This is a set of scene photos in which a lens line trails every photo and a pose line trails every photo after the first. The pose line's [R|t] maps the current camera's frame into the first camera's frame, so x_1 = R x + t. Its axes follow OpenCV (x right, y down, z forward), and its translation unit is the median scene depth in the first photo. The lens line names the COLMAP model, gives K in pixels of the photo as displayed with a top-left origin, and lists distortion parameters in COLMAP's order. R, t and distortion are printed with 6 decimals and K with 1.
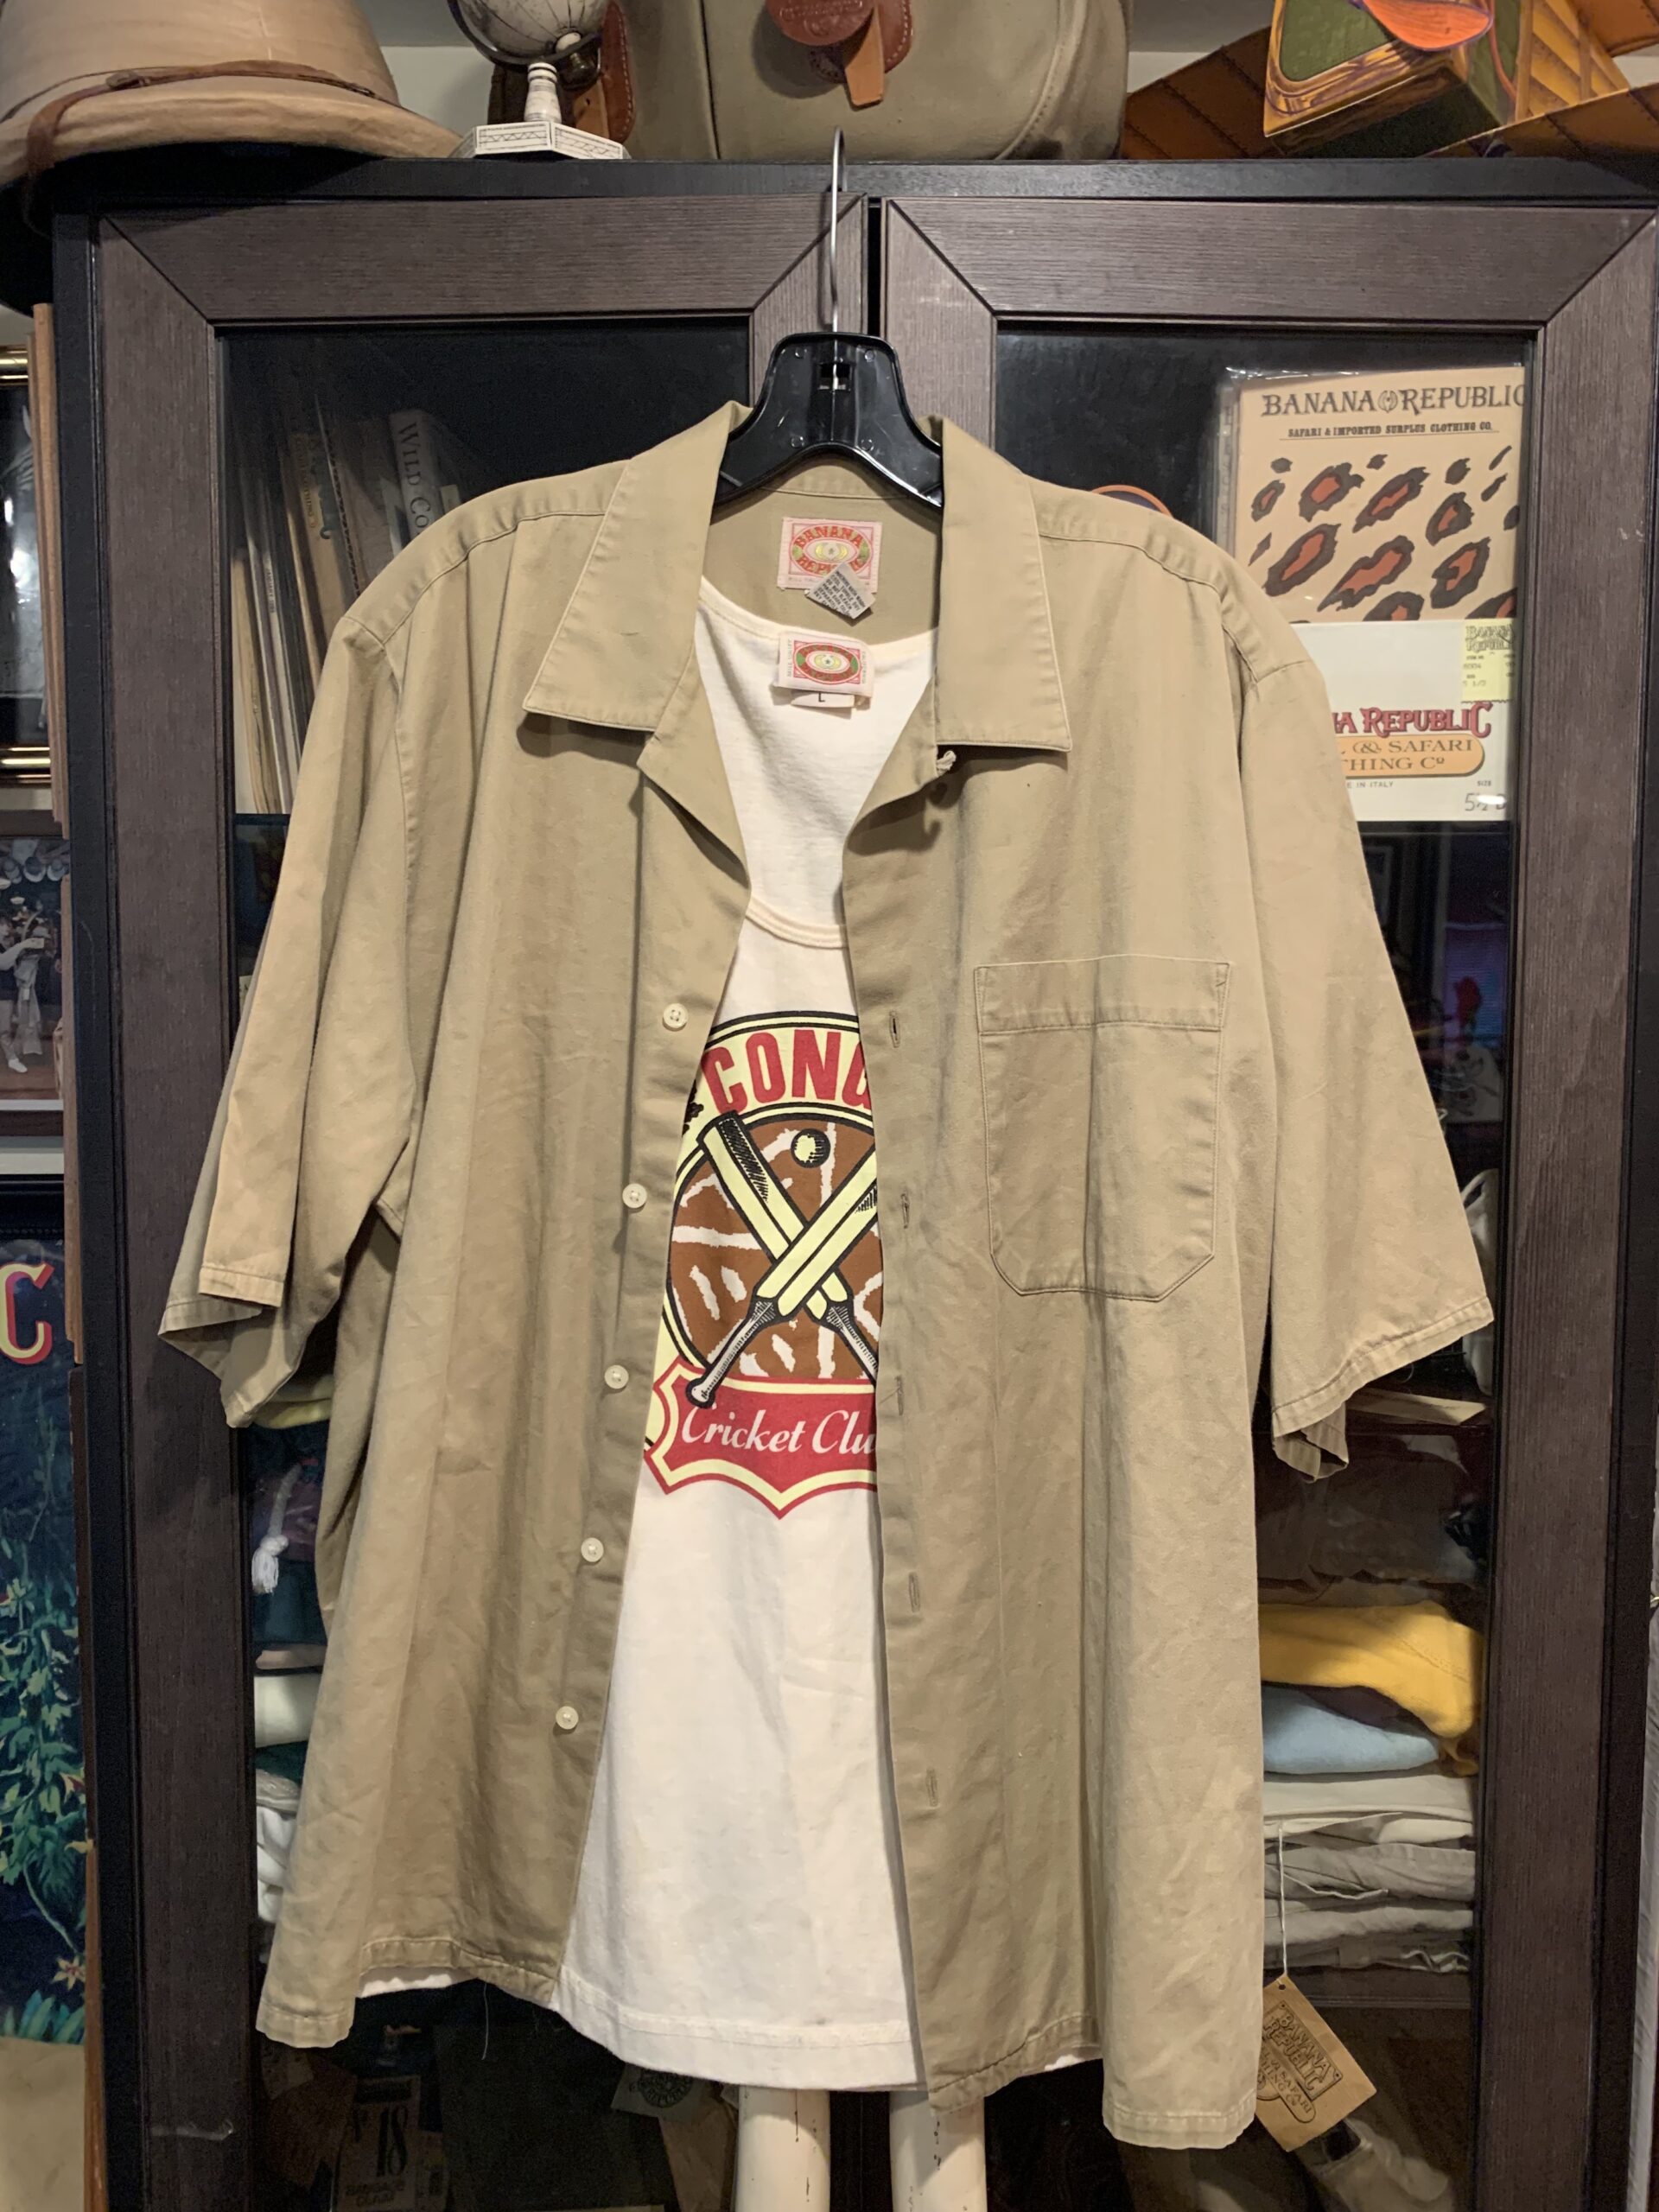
lens RADIAL K [[1722.0, 0, 868.1], [0, 1722.0, 1117.5], [0, 0, 1]] dist [-0.002549, 0.008218]
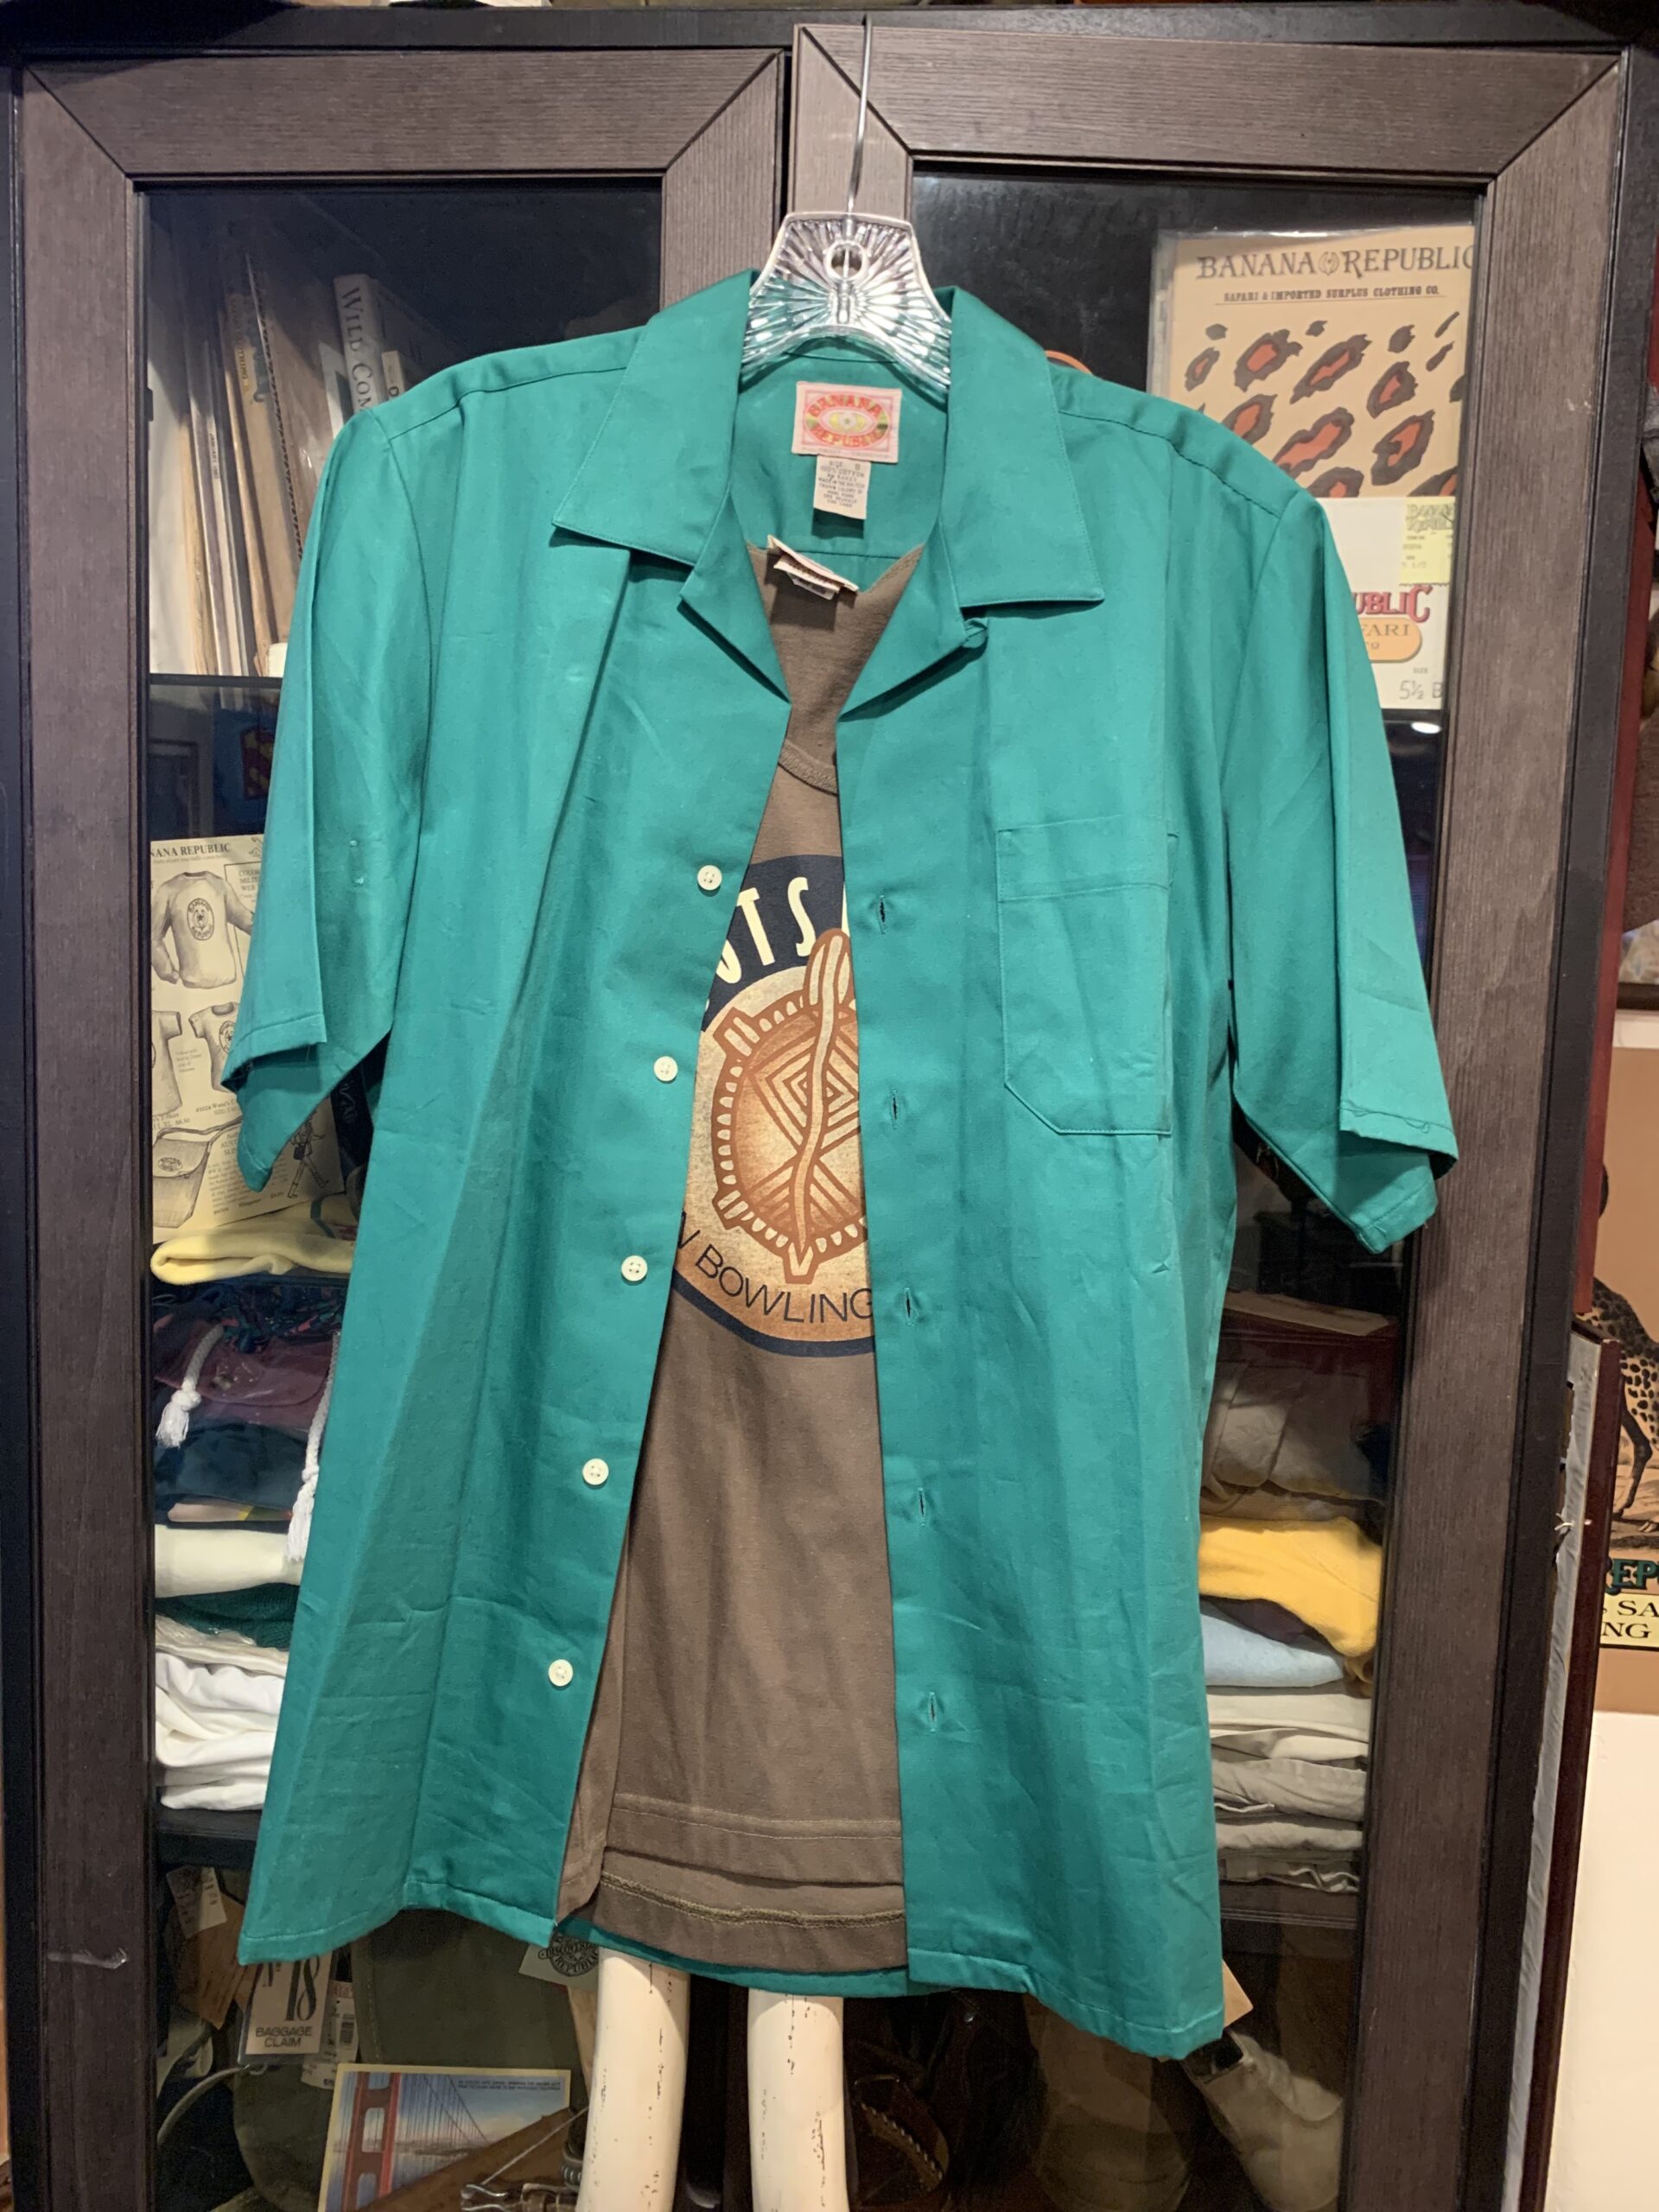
lens RADIAL K [[1722.0, 0, 842.0], [0, 1722.0, 1088.7], [0, 0, 1]] dist [-0.002549, 0.008218]
pose [[0.997046, 0.037404, -0.067090, 0.112378], [-0.035492, 0.998935, 0.029476, 0.022014], [0.068121, -0.027007, 0.997311, 0.017129]]
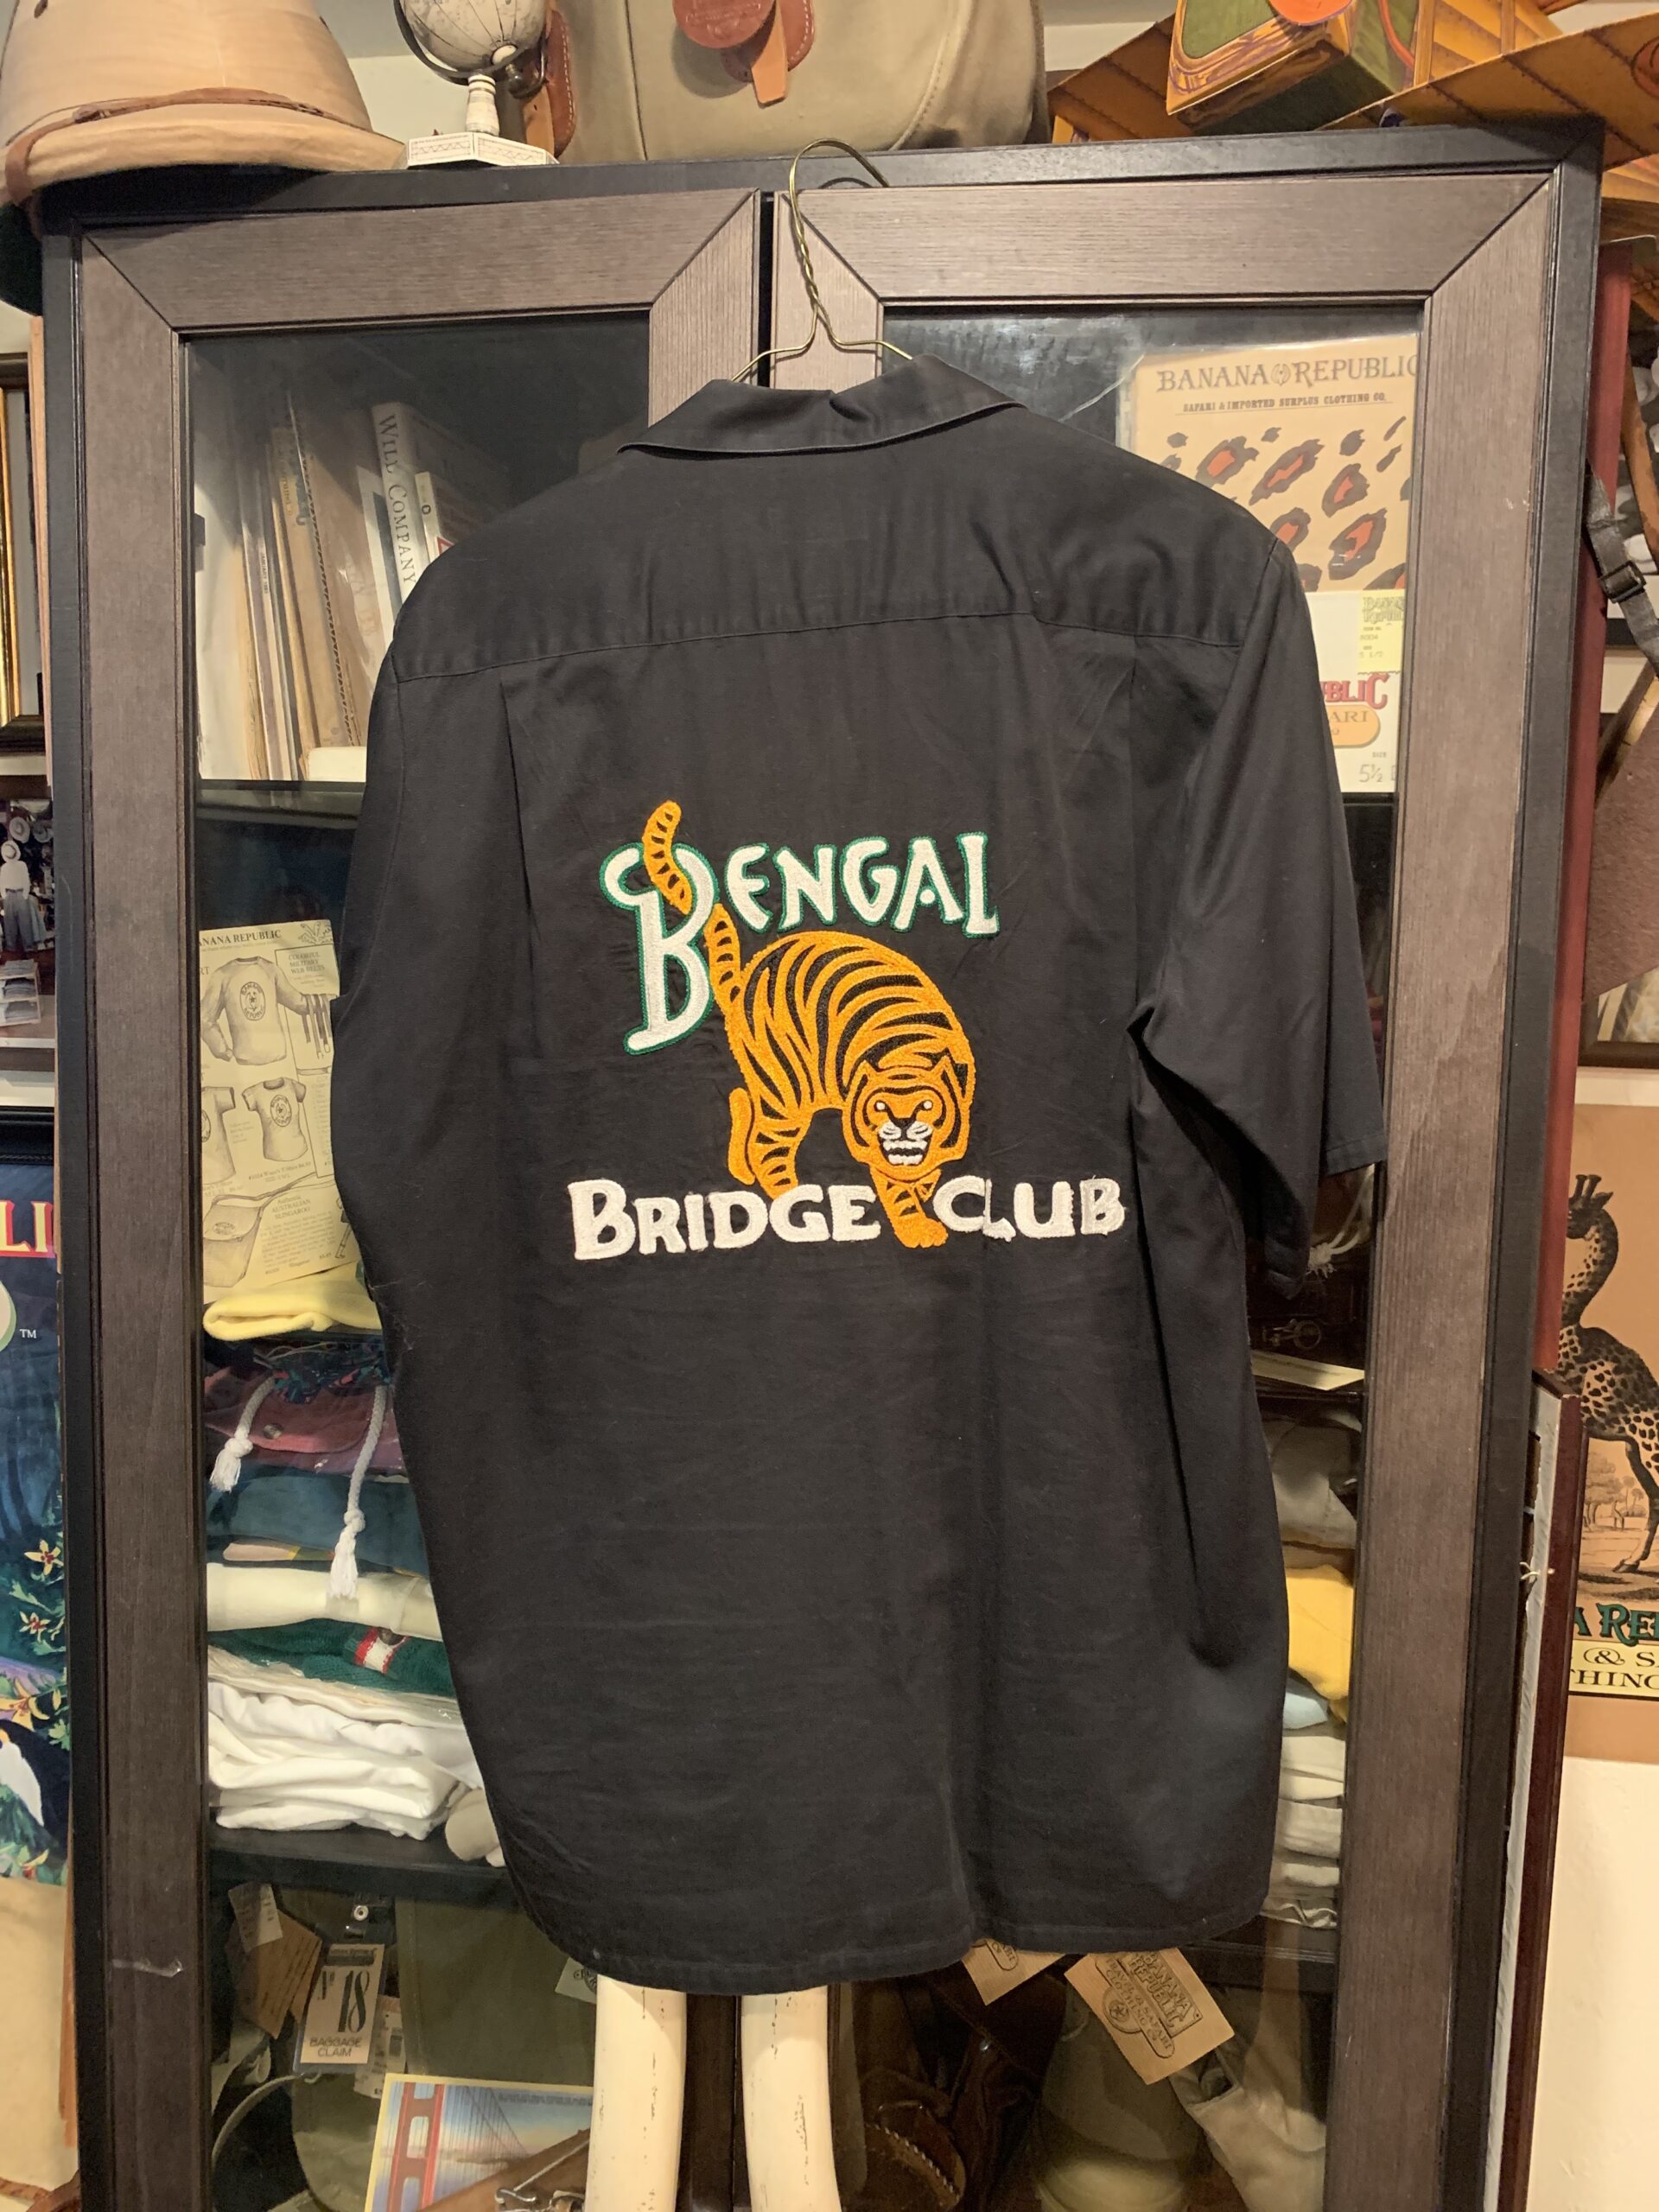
lens RADIAL K [[1722.0, 0, 845.4], [0, 1722.0, 1116.8], [0, 0, 1]] dist [-0.002549, 0.008218]
pose [[0.991430, 0.029563, -0.127254, 0.187556], [-0.027348, 0.999443, 0.019120, 0.006385], [0.127748, -0.015476, 0.991686, -0.039342]]
